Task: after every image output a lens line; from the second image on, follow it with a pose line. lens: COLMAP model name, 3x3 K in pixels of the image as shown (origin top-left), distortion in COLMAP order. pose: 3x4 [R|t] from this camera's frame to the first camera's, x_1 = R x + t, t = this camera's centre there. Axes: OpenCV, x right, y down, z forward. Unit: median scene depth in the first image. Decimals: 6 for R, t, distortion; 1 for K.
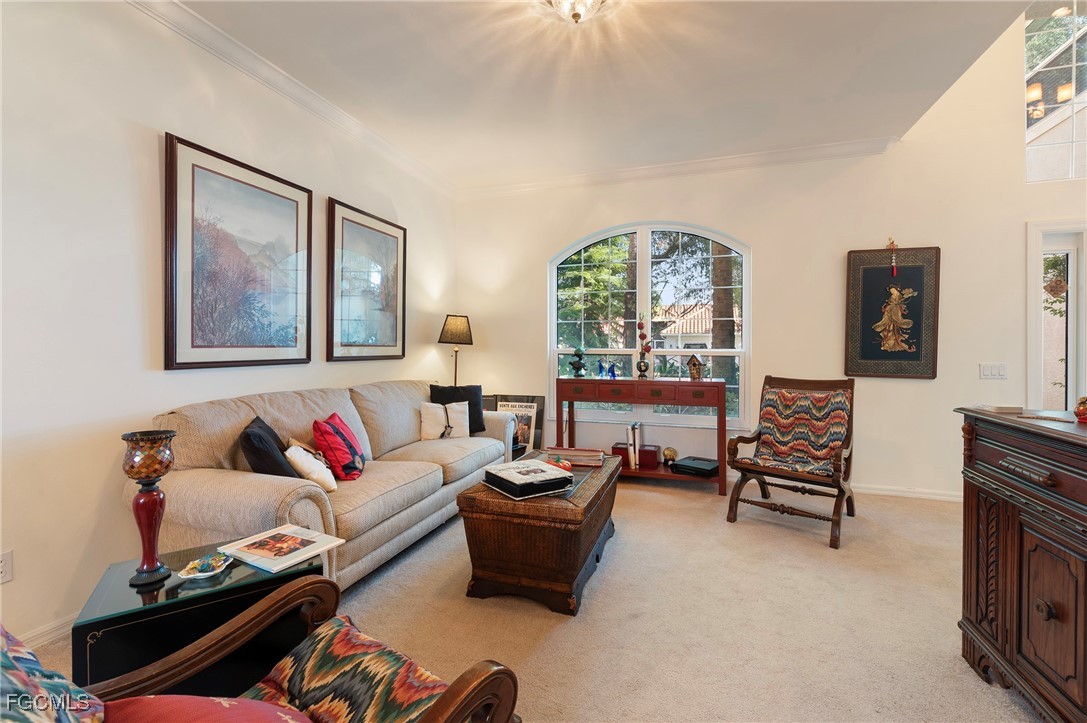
lens RADIAL K [[453.5, 0, 547.8], [0, 453.5, 338.2], [0, 0, 1]] dist [0.001128, 0.000005]
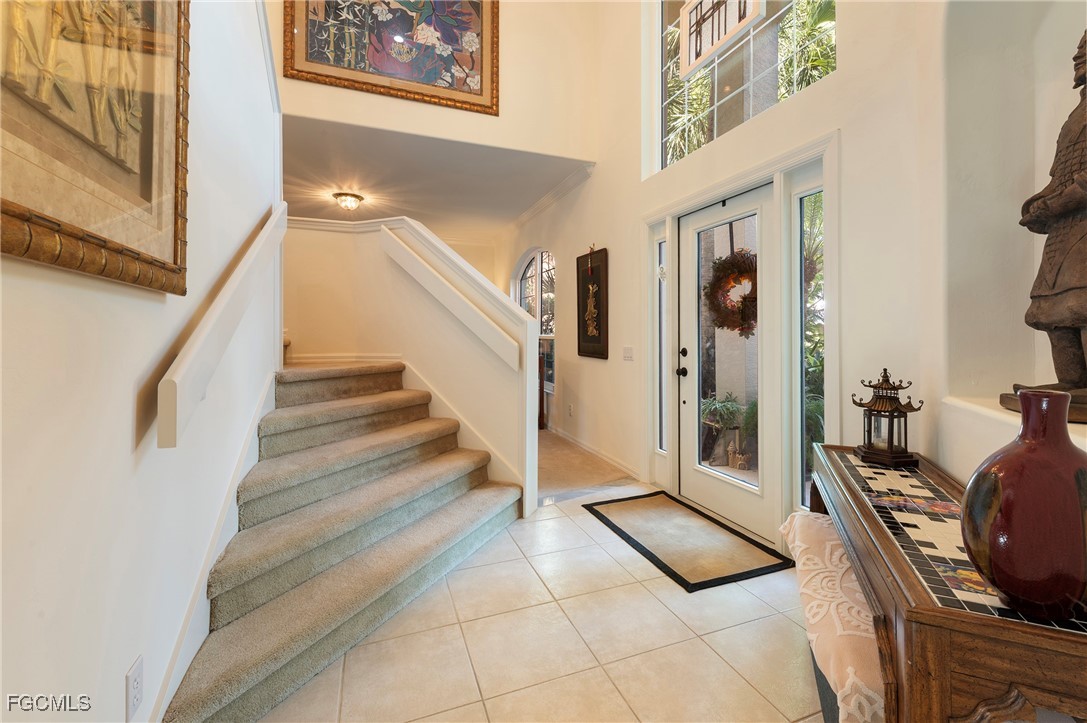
lens RADIAL K [[453.5, 0, 547.8], [0, 453.5, 338.2], [0, 0, 1]] dist [0.001128, 0.000005]
pose [[0.638465, -0.000977, -0.769650, 1.686218], [0.018710, 0.999723, 0.014252, 0.018323], [0.769423, -0.023499, 0.638307, 0.109180]]
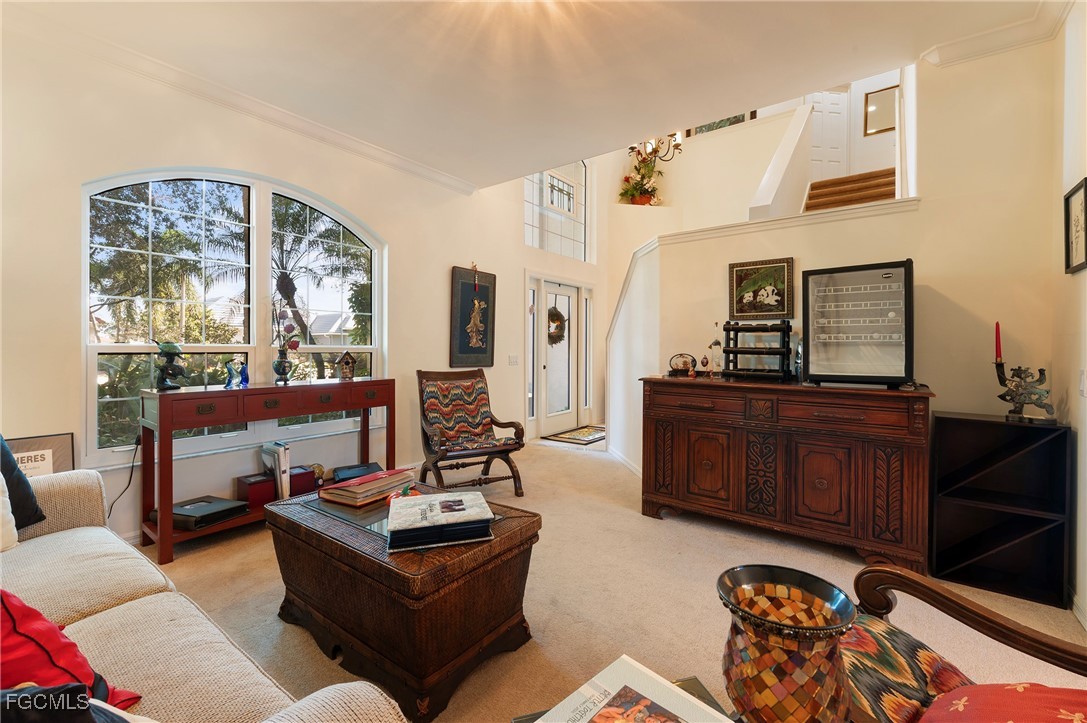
lens RADIAL K [[447.4, 0, 567.5], [0, 447.4, 333.2], [0, 0, 1]] dist [-0.005914, -0.000200]
pose [[0.291828, 0.027786, 0.956067, -0.427557], [-0.026104, 0.999437, -0.021079, 0.008457], [-0.956114, -0.018806, 0.292389, 0.362419]]
